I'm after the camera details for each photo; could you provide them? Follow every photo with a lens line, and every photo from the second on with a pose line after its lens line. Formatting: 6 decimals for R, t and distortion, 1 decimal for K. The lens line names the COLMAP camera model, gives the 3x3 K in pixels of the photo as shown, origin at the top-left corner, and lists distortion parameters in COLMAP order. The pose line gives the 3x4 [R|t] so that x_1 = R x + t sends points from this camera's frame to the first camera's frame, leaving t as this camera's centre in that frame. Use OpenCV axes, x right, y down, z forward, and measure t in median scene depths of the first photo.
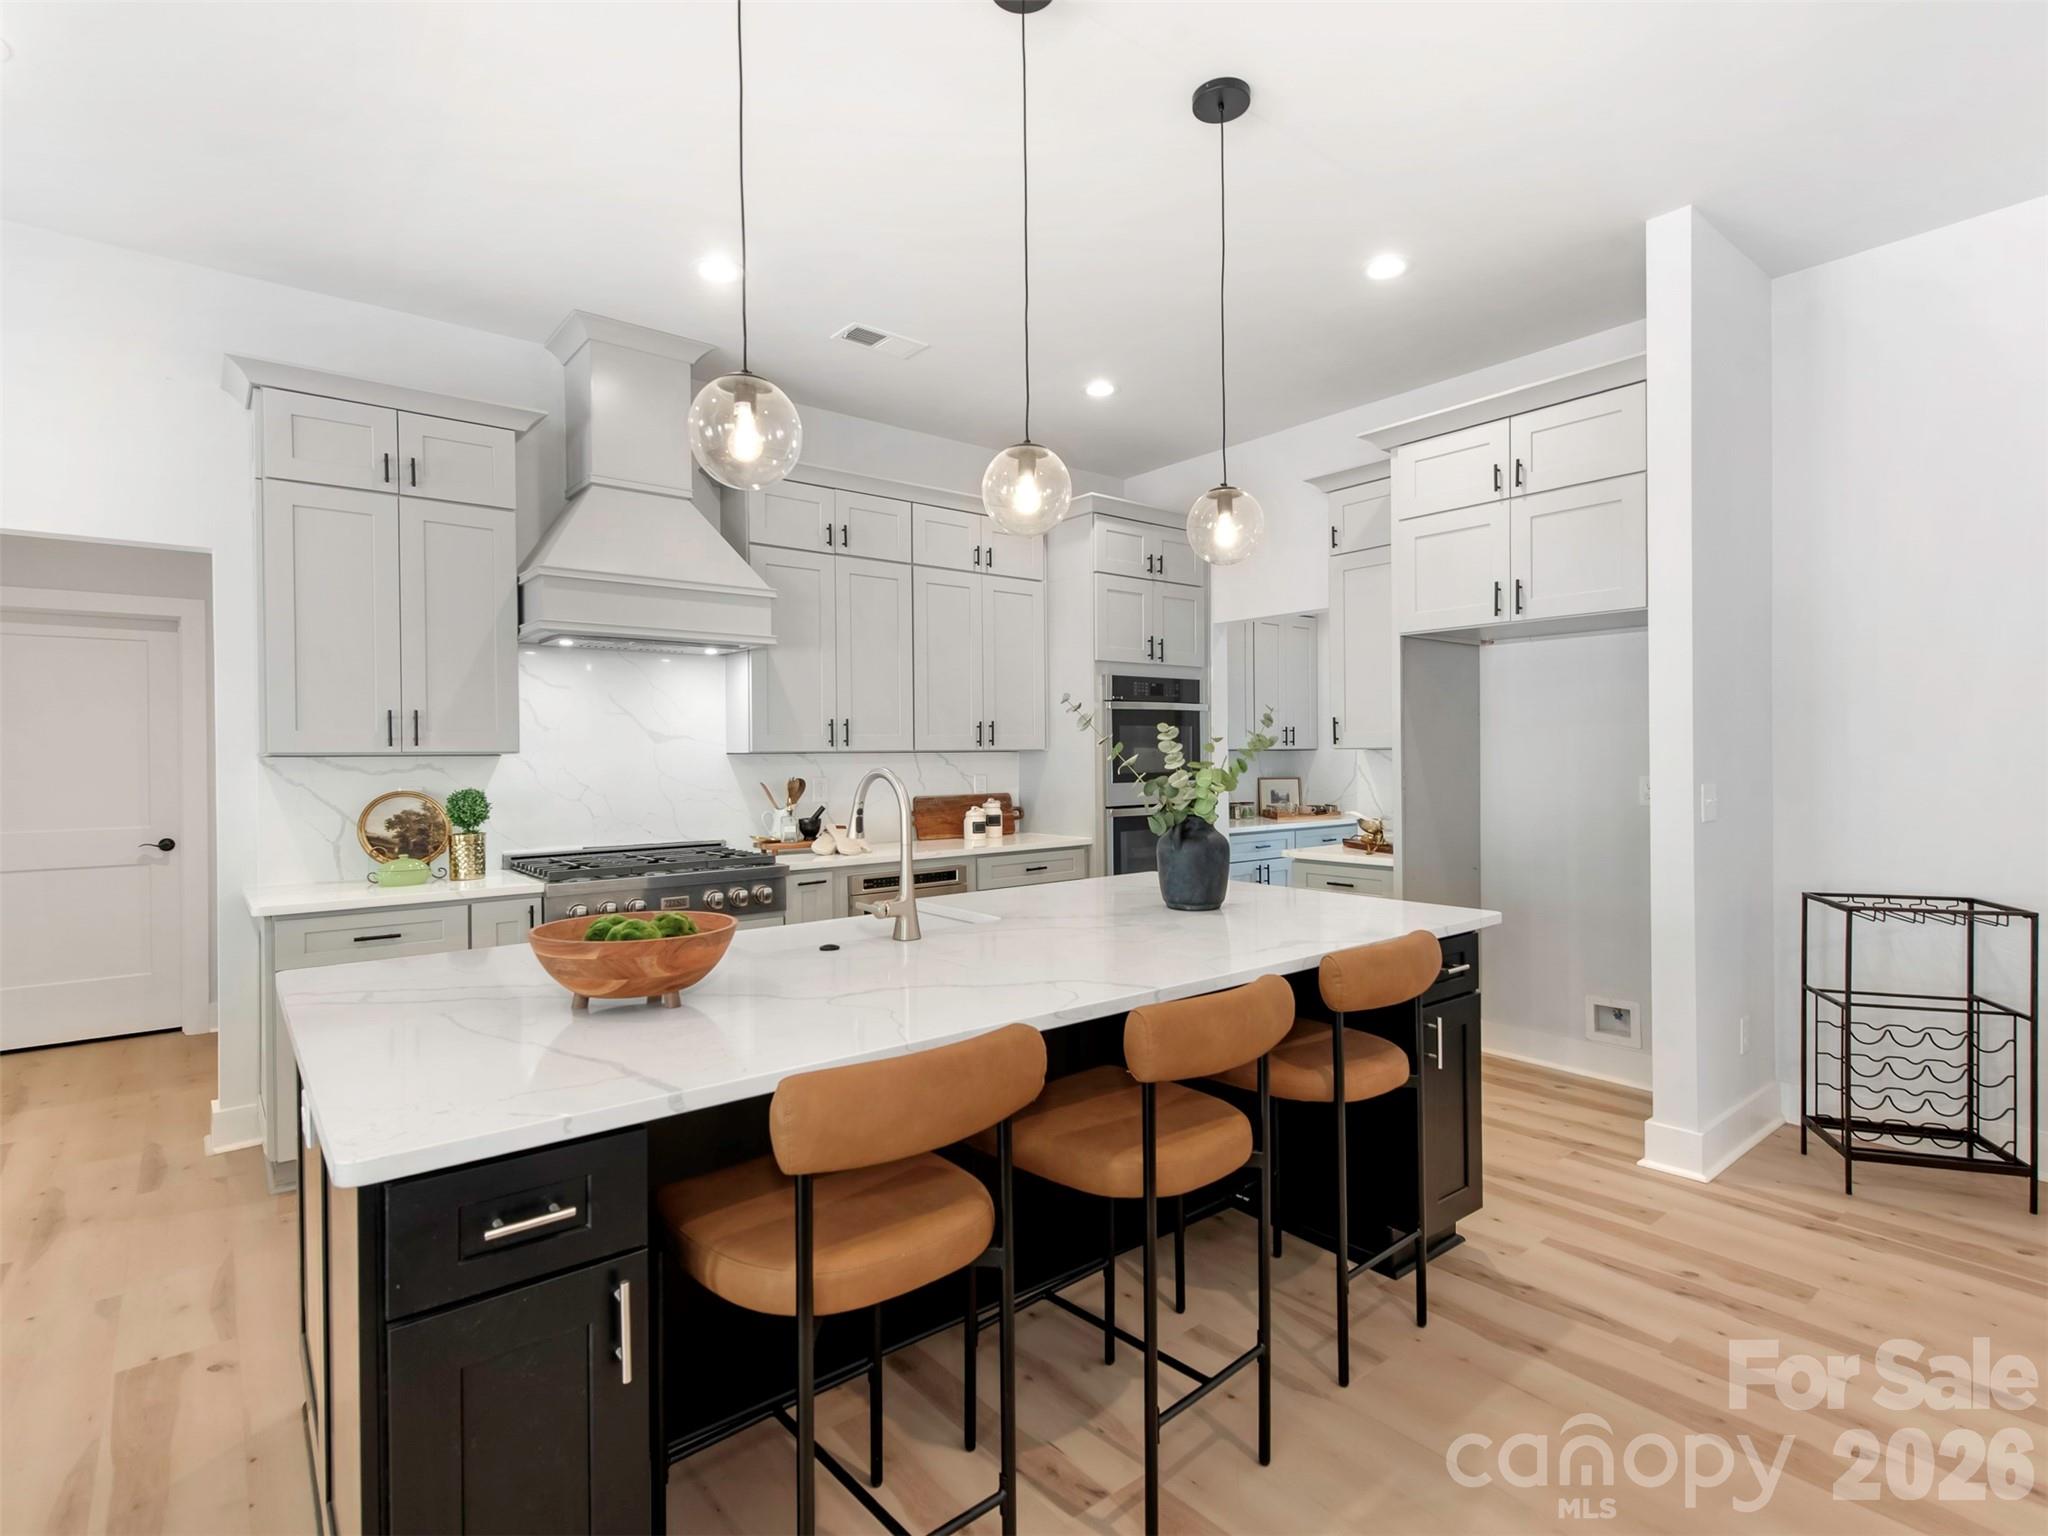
lens RADIAL K [[1009.7, 0, 1021.5], [0, 1009.7, 764.1], [0, 0, 1]] dist [0.020250, -0.006979]
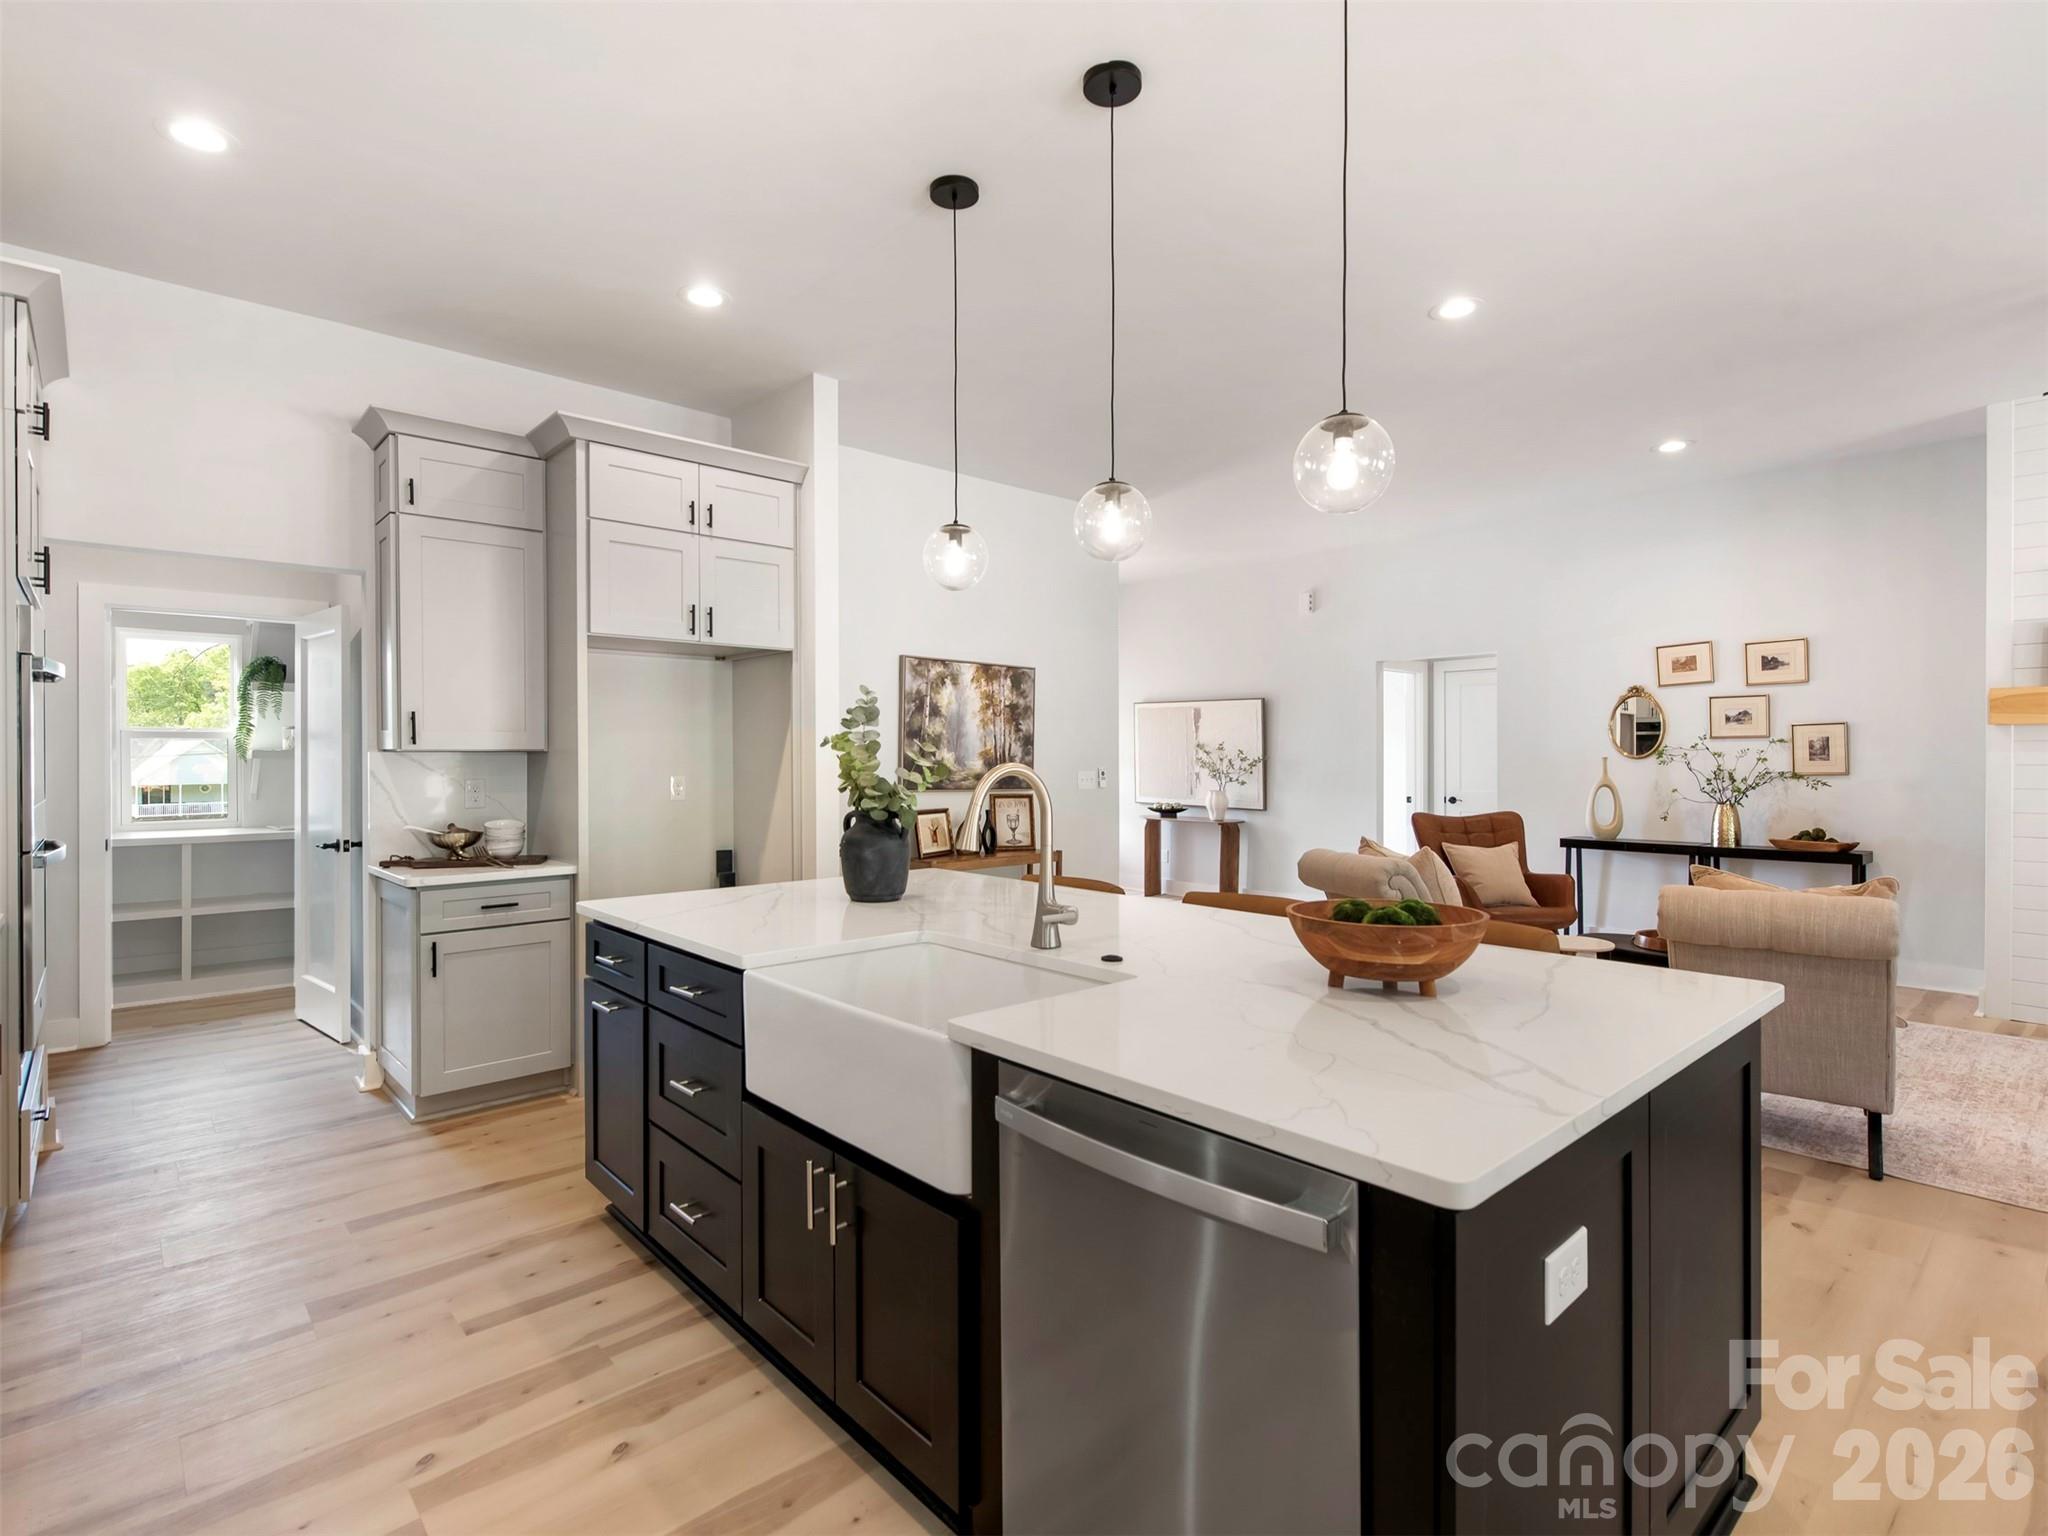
lens RADIAL K [[1009.7, 0, 1018.3], [0, 1009.7, 760.8], [0, 0, 1]] dist [0.020250, -0.006979]
pose [[-0.061551, 0.004429, 0.998094, -0.558749], [0.011545, 0.999926, -0.003725, 0.002510], [-0.998037, 0.011294, -0.061597, 0.582526]]
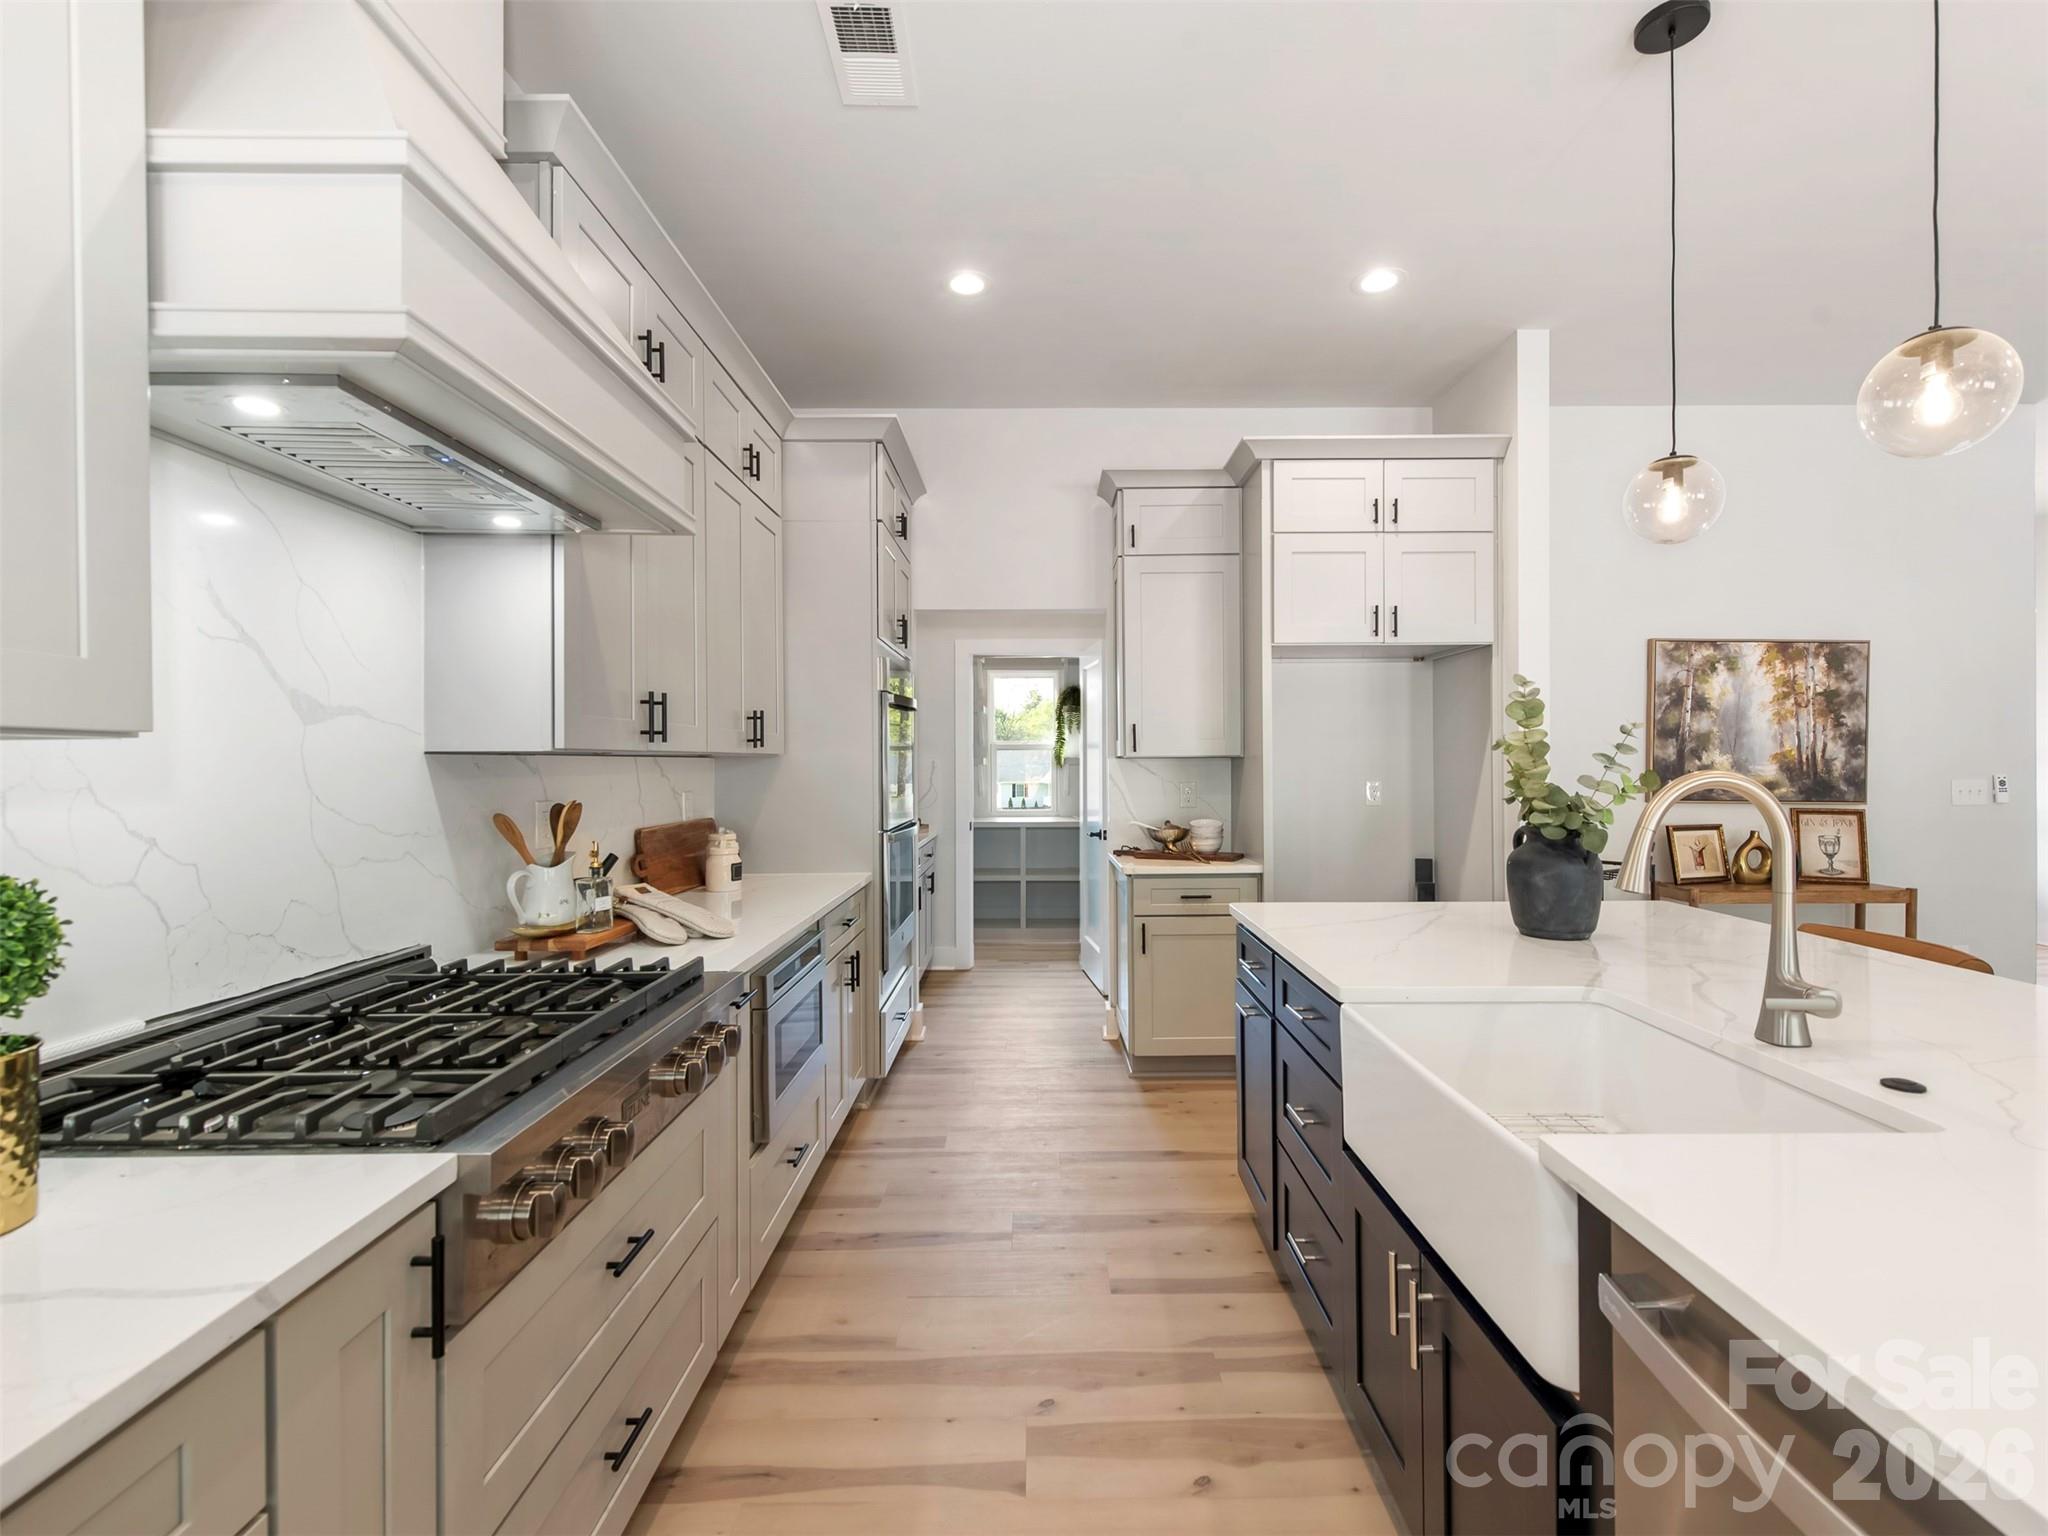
lens RADIAL K [[953.2, 0, 1027.7], [0, 953.2, 765.9], [0, 0, 1]] dist [0.014797, -0.004814]
pose [[0.616584, 0.003047, 0.787283, -0.482045], [0.007430, 0.999925, -0.009689, 0.001567], [-0.787254, 0.011824, 0.616515, 0.544824]]
